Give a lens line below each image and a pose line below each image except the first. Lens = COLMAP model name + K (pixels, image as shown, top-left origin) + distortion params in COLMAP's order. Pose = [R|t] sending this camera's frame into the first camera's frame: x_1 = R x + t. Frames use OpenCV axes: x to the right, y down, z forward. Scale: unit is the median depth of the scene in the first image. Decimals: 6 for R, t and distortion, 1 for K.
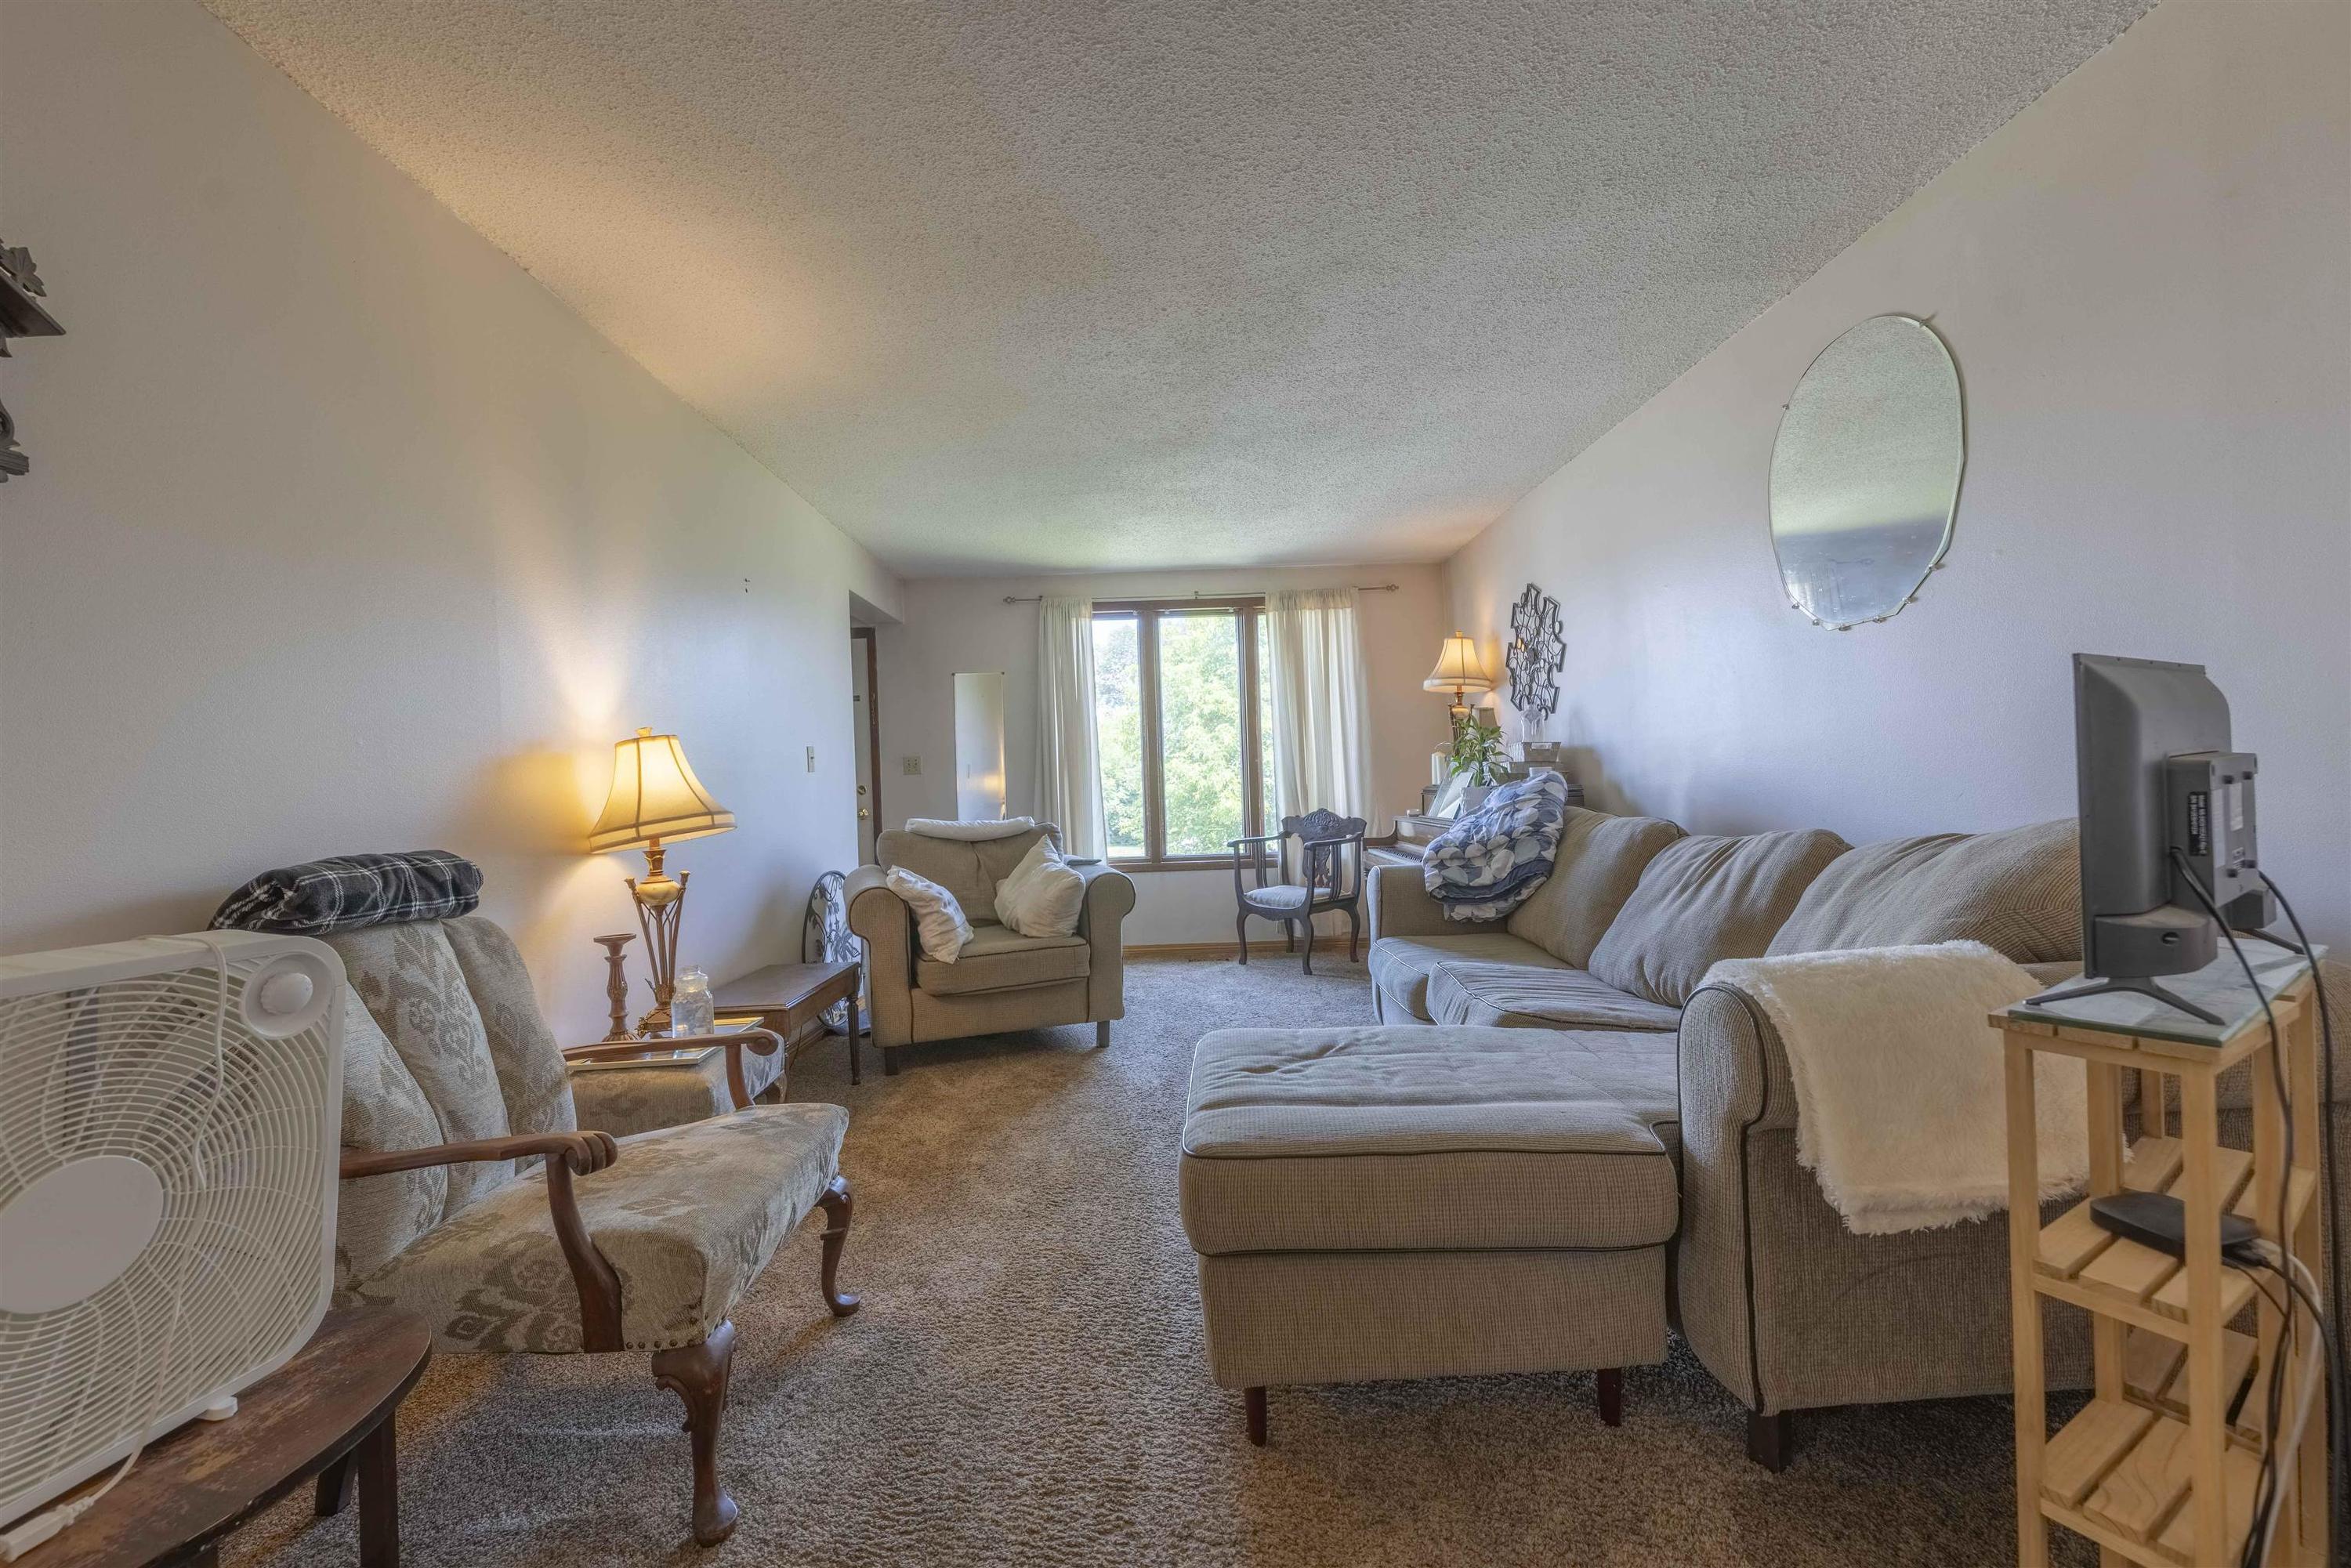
lens RADIAL K [[936.3, 0, 1175.5], [0, 936.3, 784.0], [0, 0, 1]] dist [-0.001889, 0.000317]
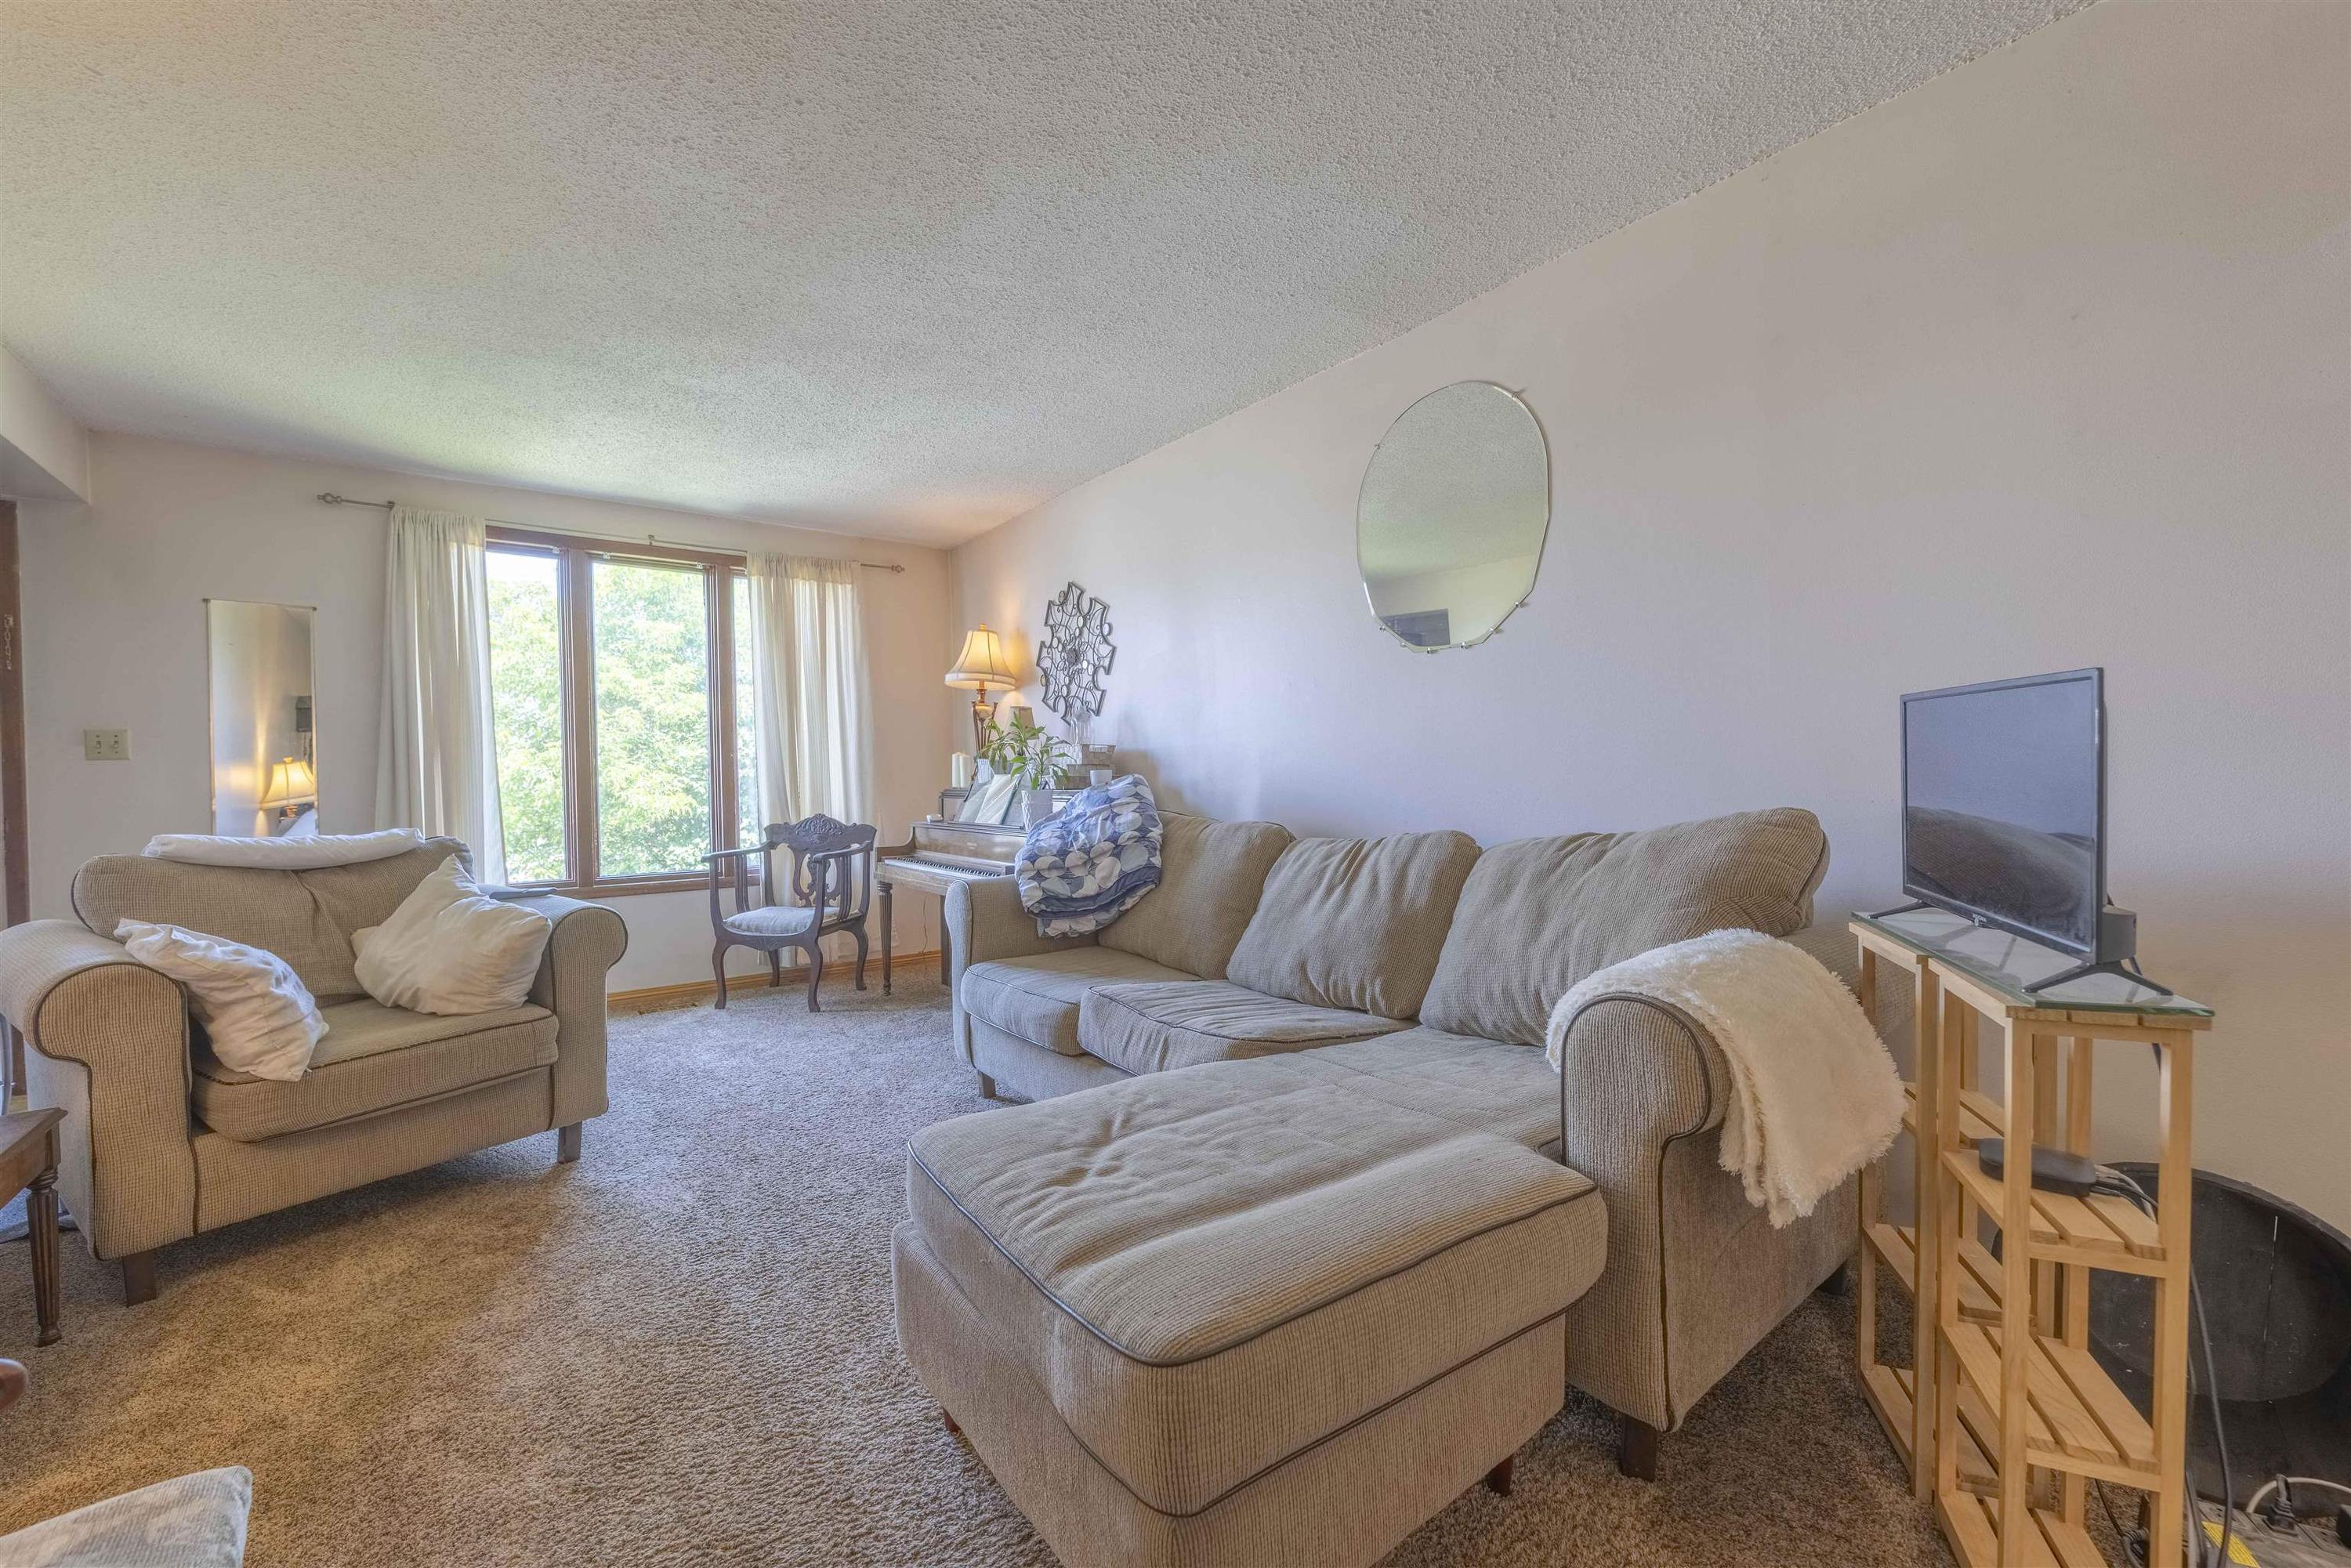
lens RADIAL K [[936.3, 0, 1175.5], [0, 936.3, 784.0], [0, 0, 1]] dist [-0.001889, 0.000317]
pose [[0.805265, 0.013758, 0.592755, -0.127470], [-0.010970, 0.999905, -0.008305, 0.003601], [-0.592814, 0.000185, 0.805340, 0.175112]]
